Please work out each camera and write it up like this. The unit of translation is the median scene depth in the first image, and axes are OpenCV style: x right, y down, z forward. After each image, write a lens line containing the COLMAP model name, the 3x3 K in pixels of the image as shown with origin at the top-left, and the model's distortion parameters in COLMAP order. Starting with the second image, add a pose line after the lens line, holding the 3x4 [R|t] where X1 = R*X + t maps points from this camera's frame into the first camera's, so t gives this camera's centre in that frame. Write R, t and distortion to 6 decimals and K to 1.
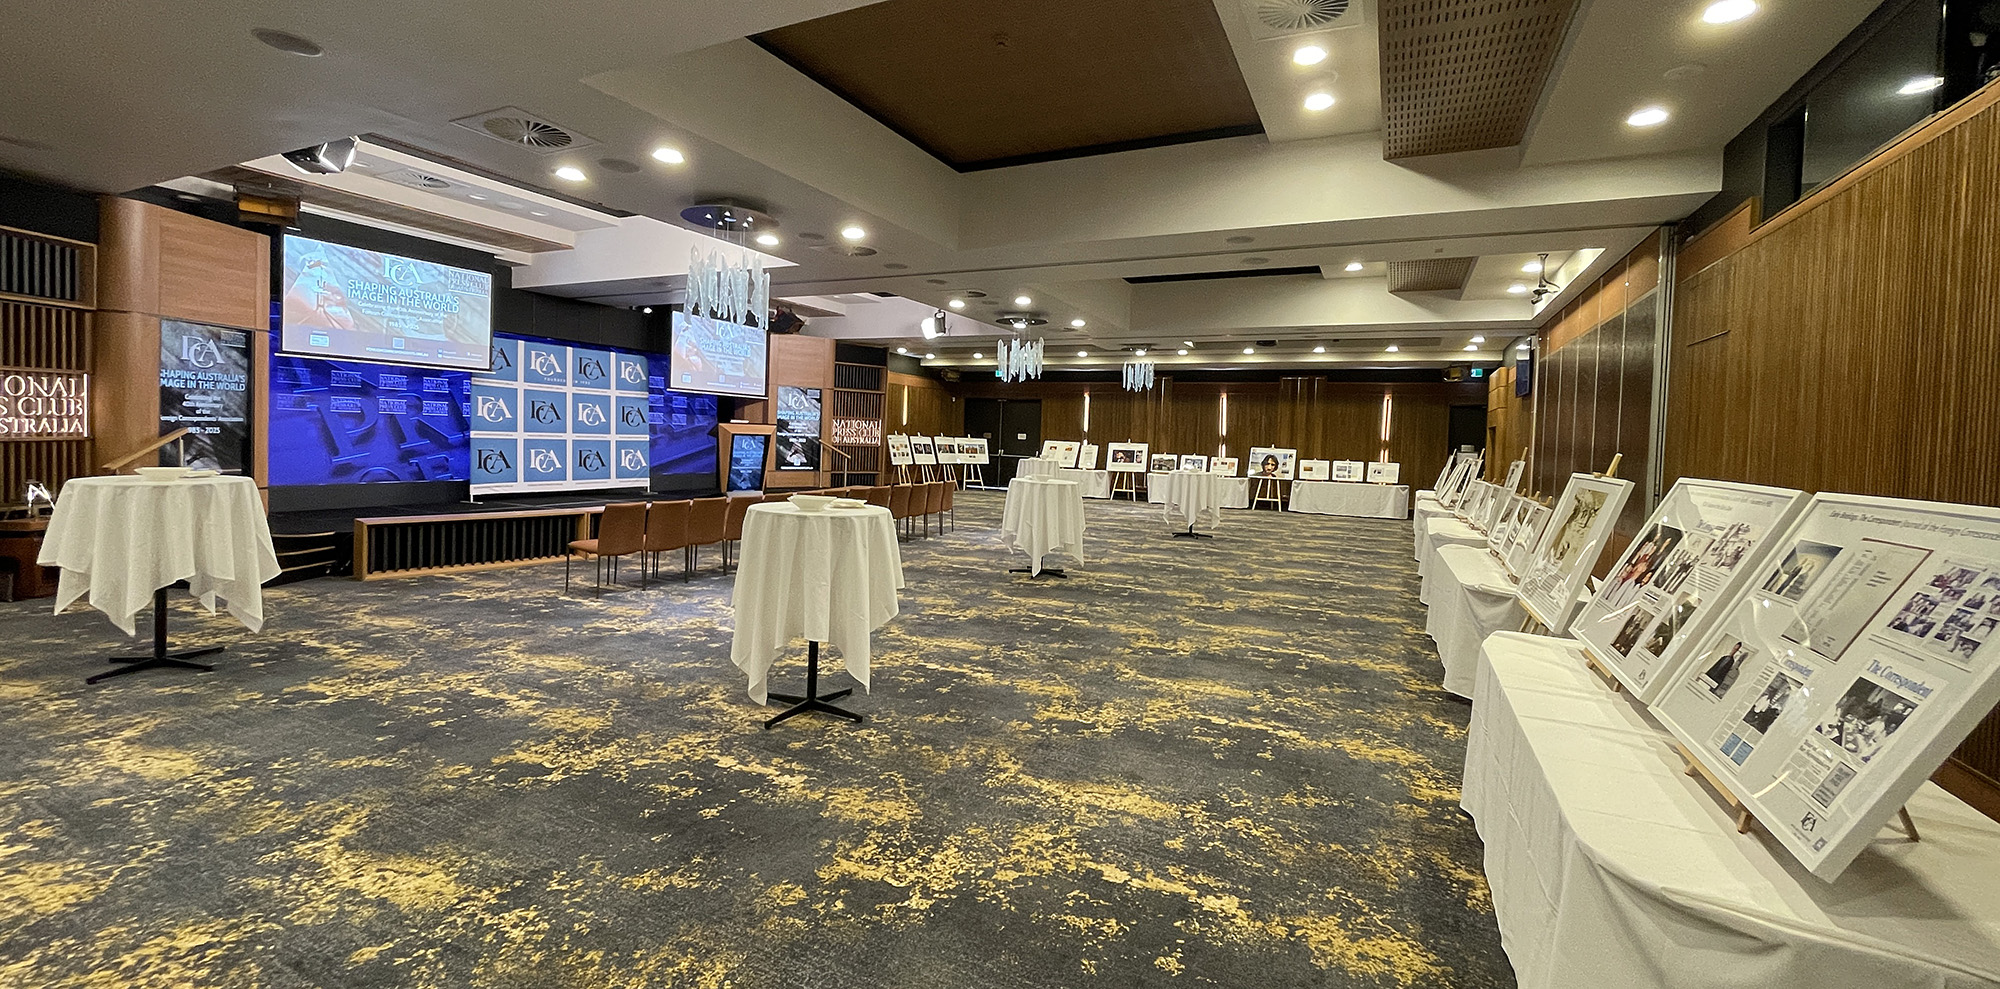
lens RADIAL K [[796.0, 0, 999.2], [0, 796.0, 465.3], [0, 0, 1]] dist [-0.000374, -0.000096]
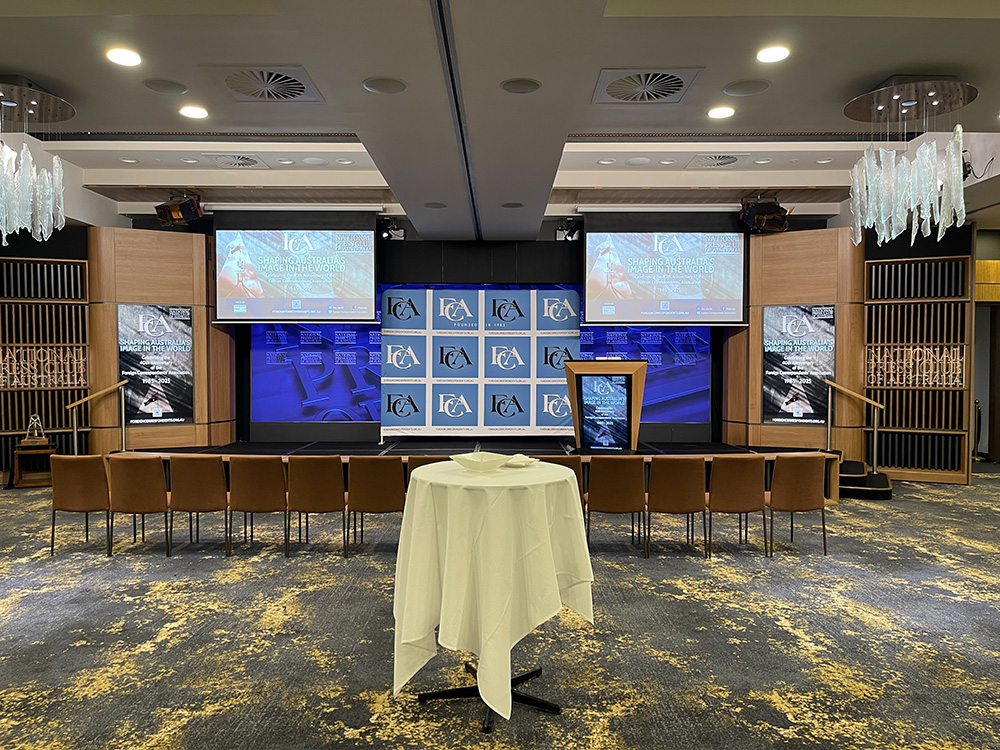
lens RADIAL K [[753.3, 0, 500.0], [0, 753.3, 375.0], [0, 0, 1]] dist [0.104574, -0.161953]
pose [[0.449951, -0.024358, -0.892721, 0.303841], [-0.016631, 0.999226, -0.035646, -0.011069], [0.892898, 0.030886, 0.449198, 0.612593]]
